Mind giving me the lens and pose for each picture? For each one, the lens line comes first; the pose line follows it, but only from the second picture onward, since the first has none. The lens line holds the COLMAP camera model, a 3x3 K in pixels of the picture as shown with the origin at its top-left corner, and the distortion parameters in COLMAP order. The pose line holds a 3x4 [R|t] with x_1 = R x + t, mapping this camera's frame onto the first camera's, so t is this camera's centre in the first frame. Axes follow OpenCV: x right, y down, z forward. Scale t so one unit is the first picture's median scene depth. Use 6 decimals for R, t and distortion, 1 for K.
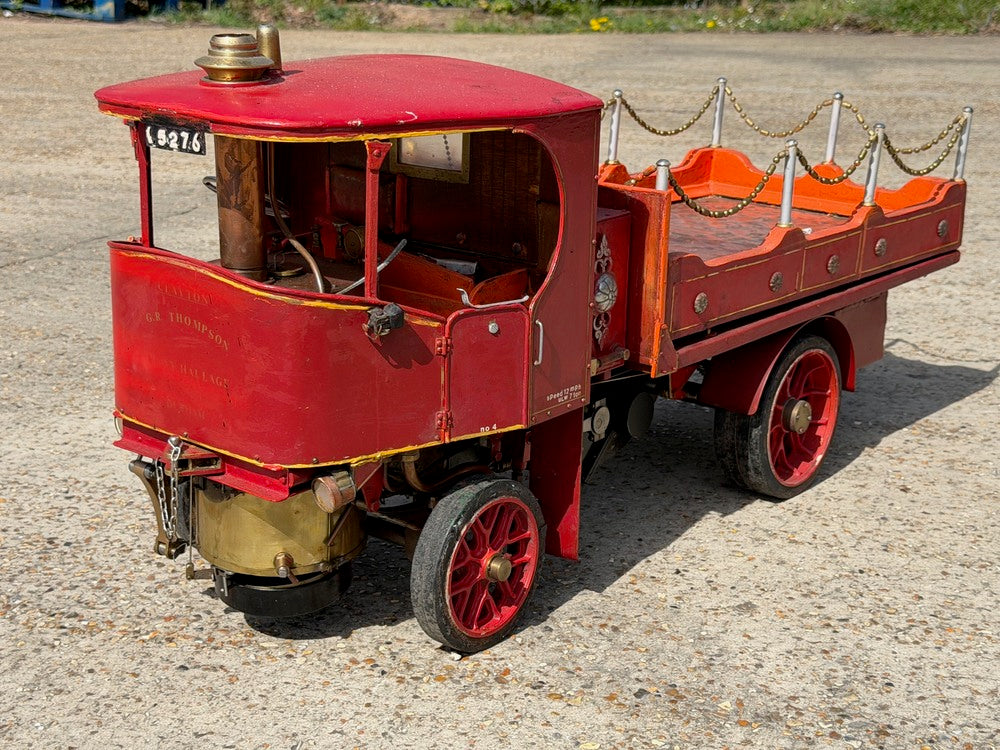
lens RADIAL K [[1584.5, 0, 500.0], [0, 1584.5, 375.0], [0, 0, 1]] dist [0.063136, 0.133988]
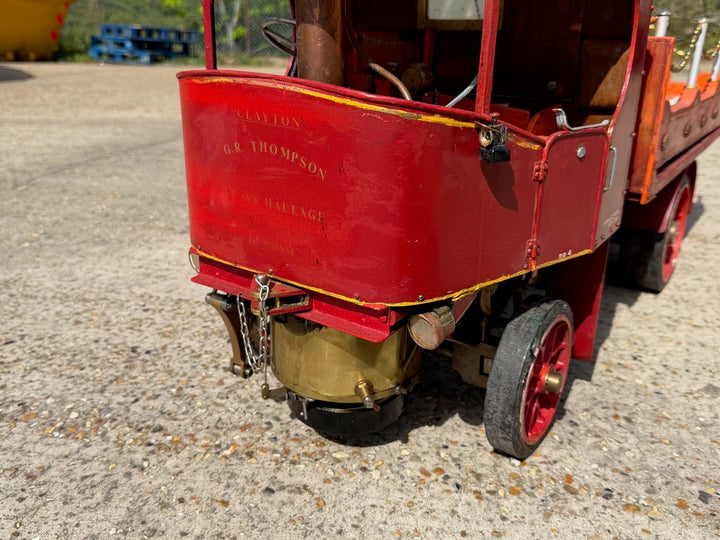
lens RADIAL K [[650.4, 0, 360.0], [0, 650.4, 270.0], [0, 0, 1]] dist [0.163139, -0.417923]
pose [[0.997699, -0.033088, 0.059171, -0.154567], [0.028334, 0.996435, 0.079463, 0.005978], [-0.061589, -0.077603, 0.995080, 0.555388]]
